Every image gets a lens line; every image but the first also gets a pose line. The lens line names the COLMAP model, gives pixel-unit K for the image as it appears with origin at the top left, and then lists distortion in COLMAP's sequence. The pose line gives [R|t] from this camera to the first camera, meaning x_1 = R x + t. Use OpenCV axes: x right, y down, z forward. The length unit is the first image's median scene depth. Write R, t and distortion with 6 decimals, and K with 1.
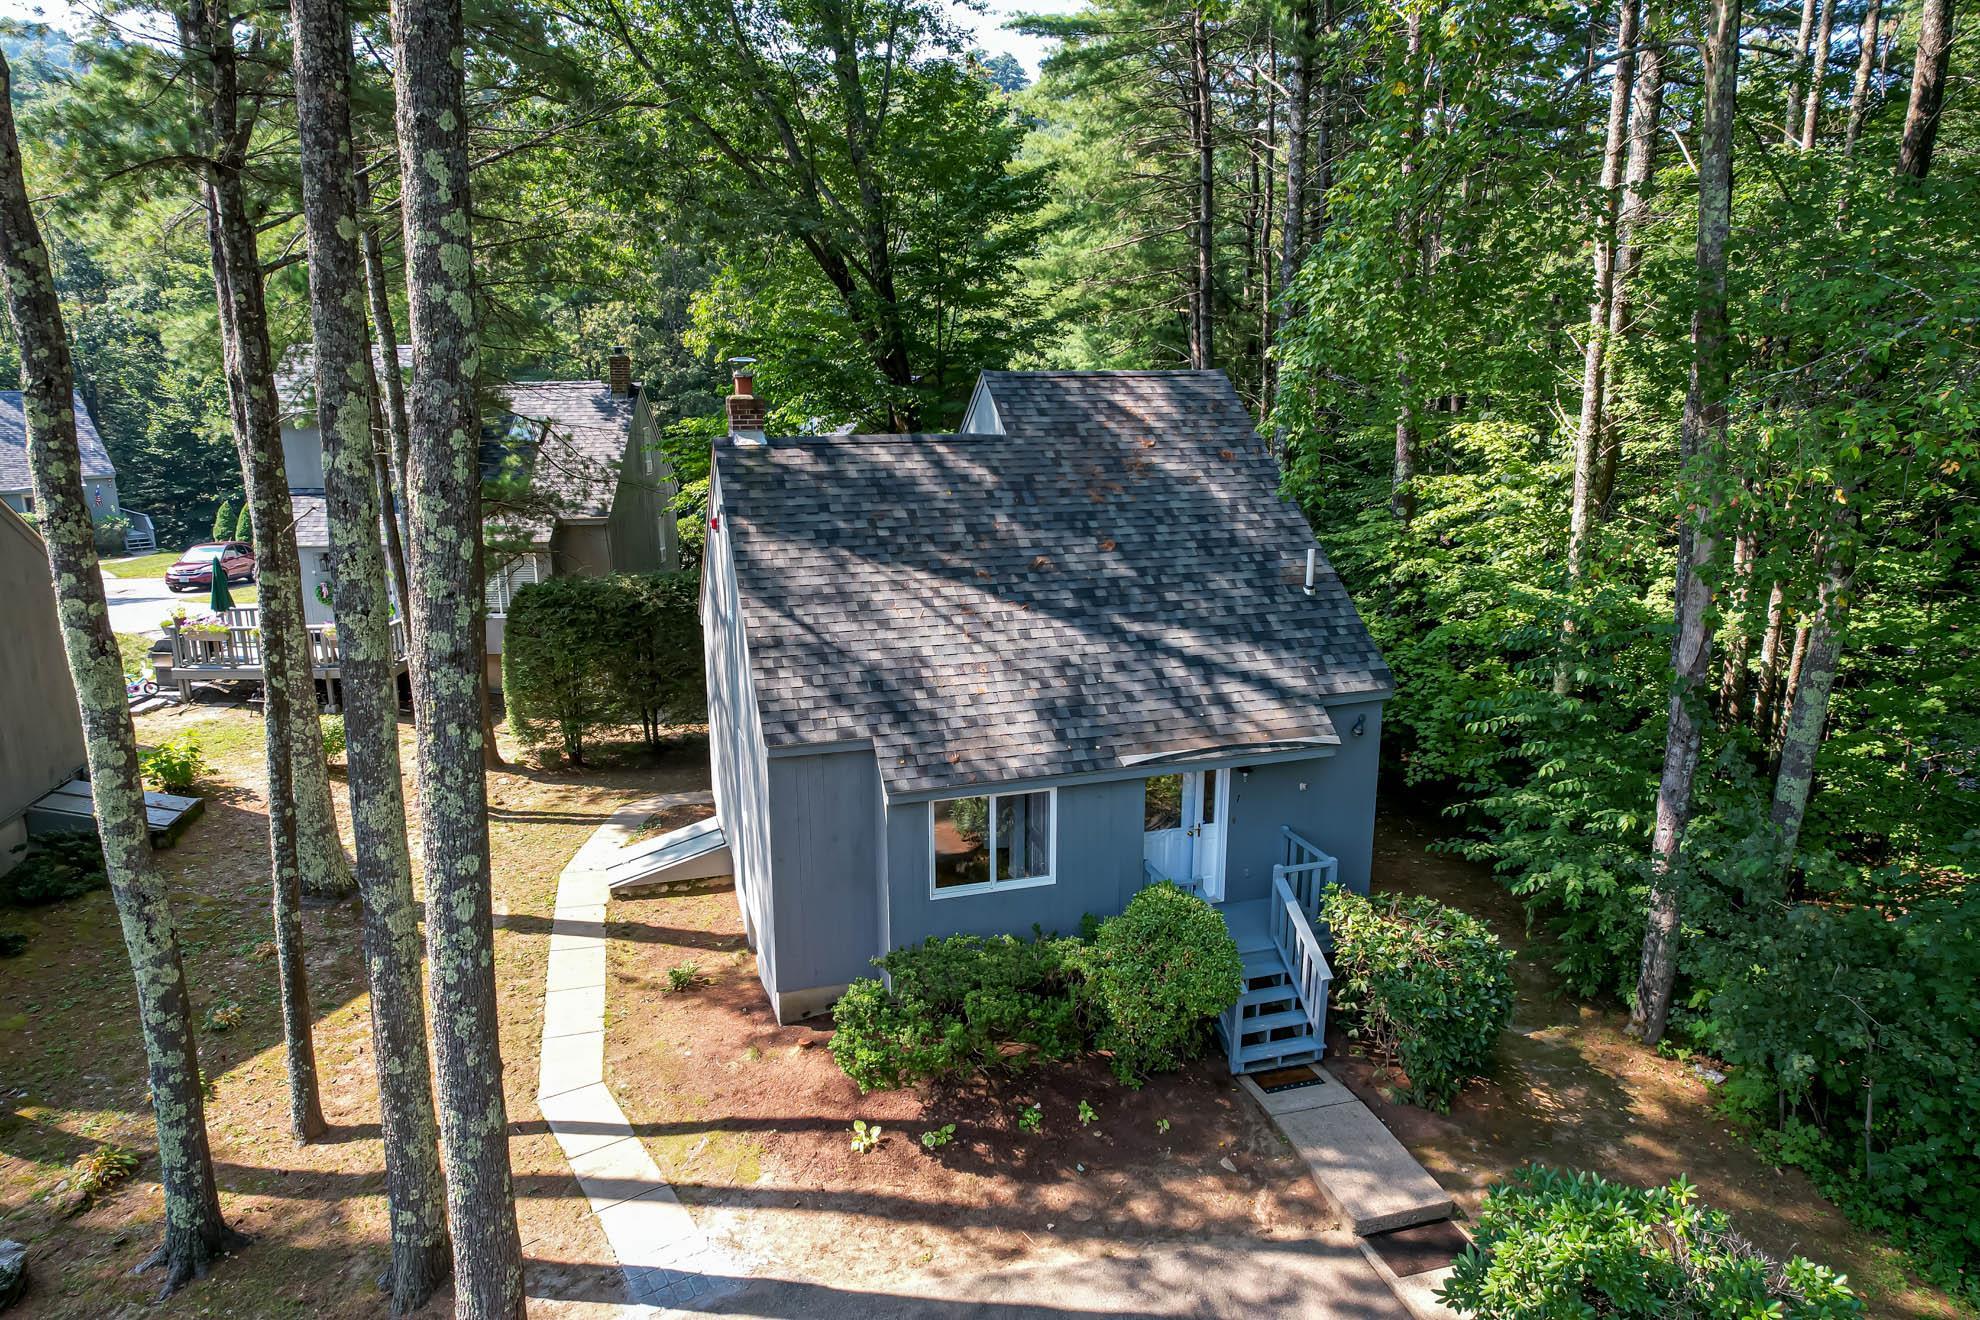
lens RADIAL K [[1289.5, 0, 999.6], [0, 1289.5, 649.0], [0, 0, 1]] dist [-0.086815, 0.083669]
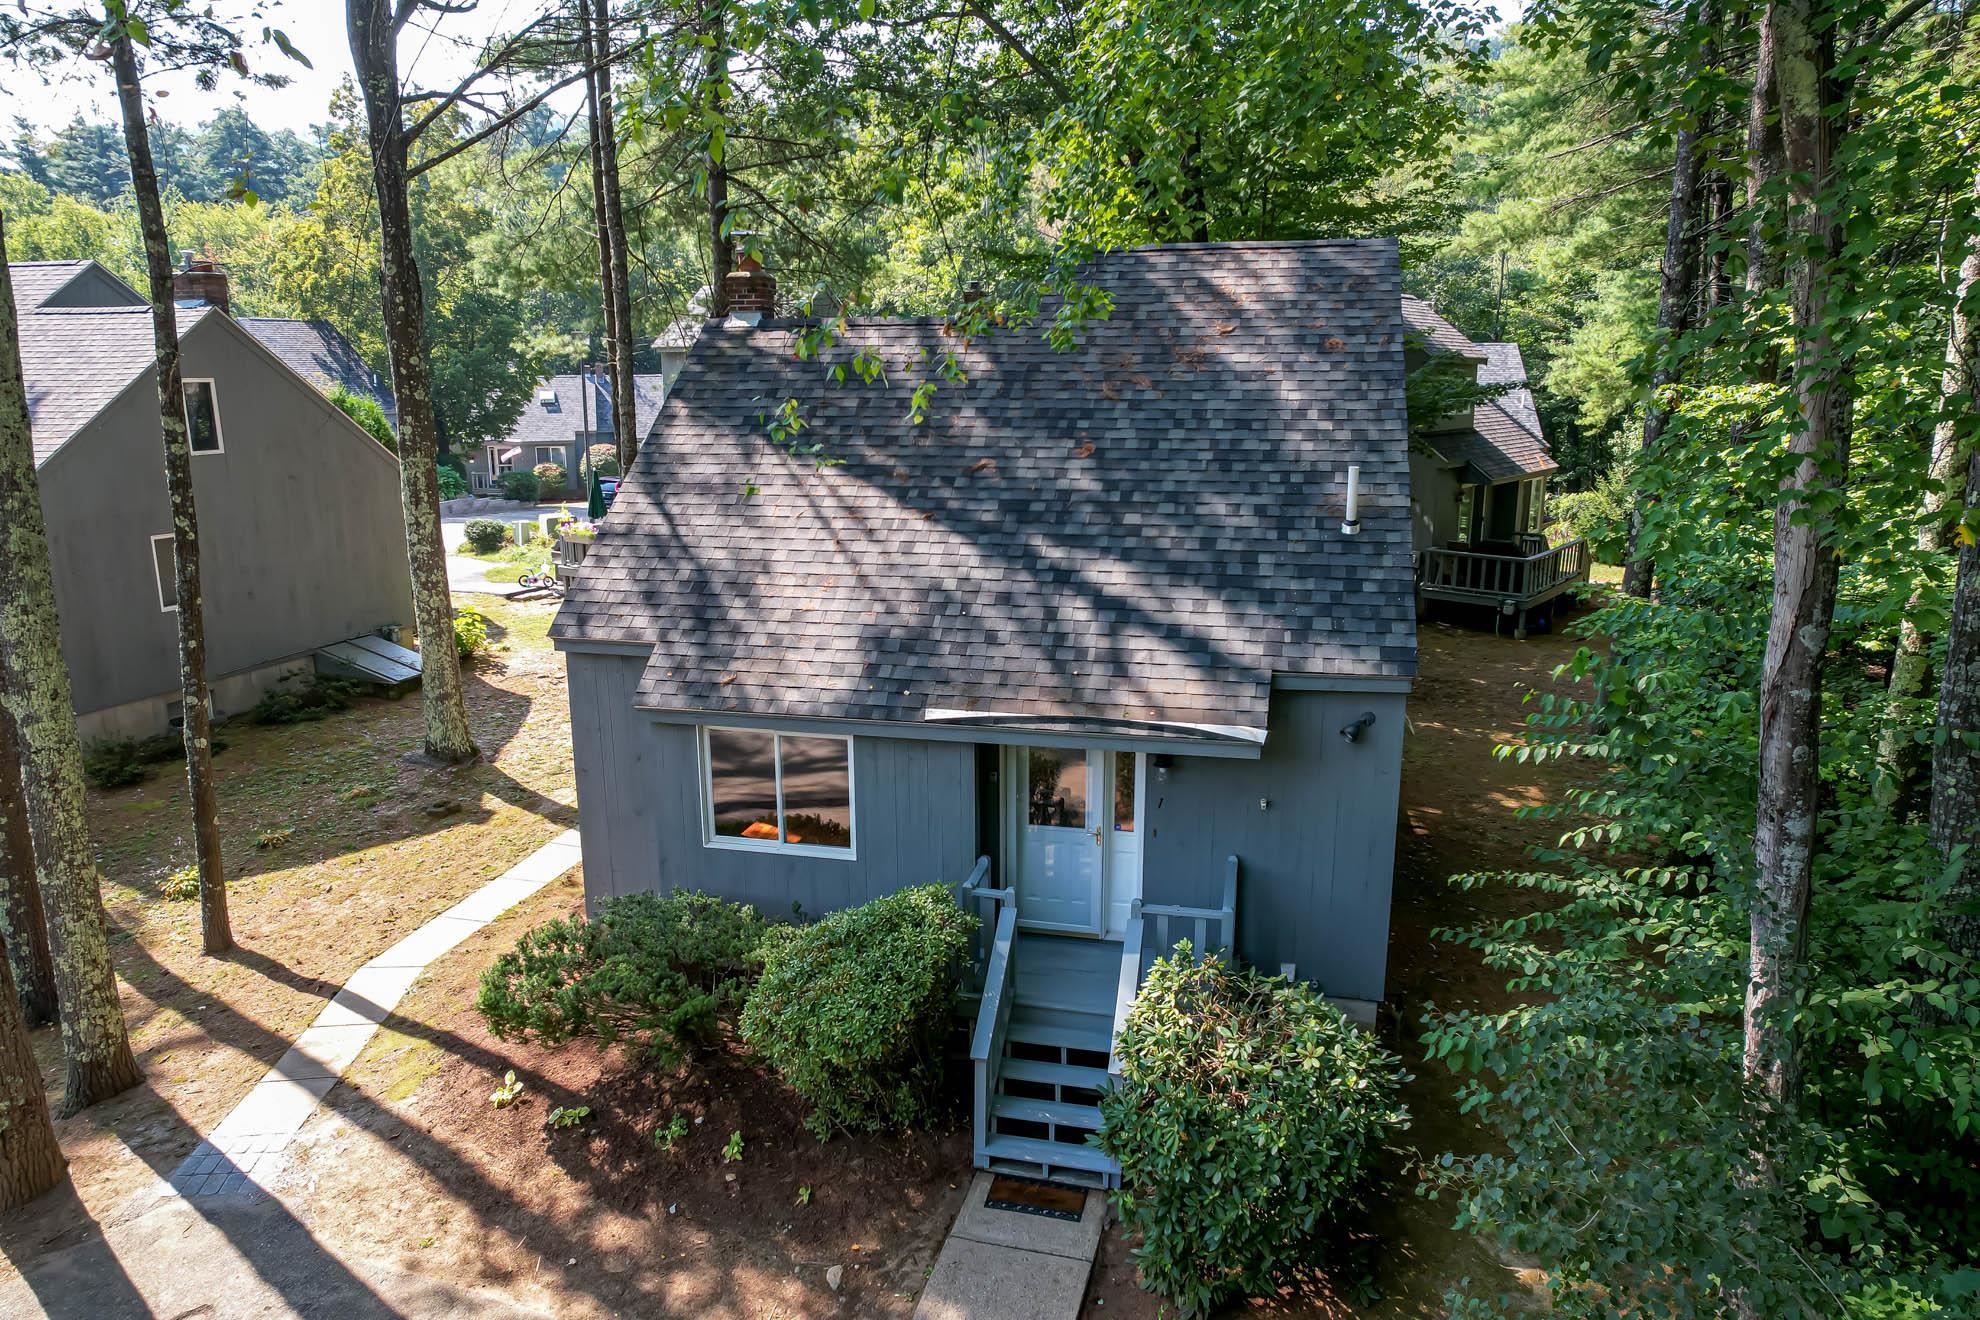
lens RADIAL K [[1289.5, 0, 999.6], [0, 1289.5, 649.0], [0, 0, 1]] dist [-0.086815, 0.083669]
pose [[0.853424, 0.109754, -0.509530, 0.484827], [-0.108960, 0.993546, 0.031513, 0.019399], [0.509700, 0.028625, 0.859876, 0.354695]]
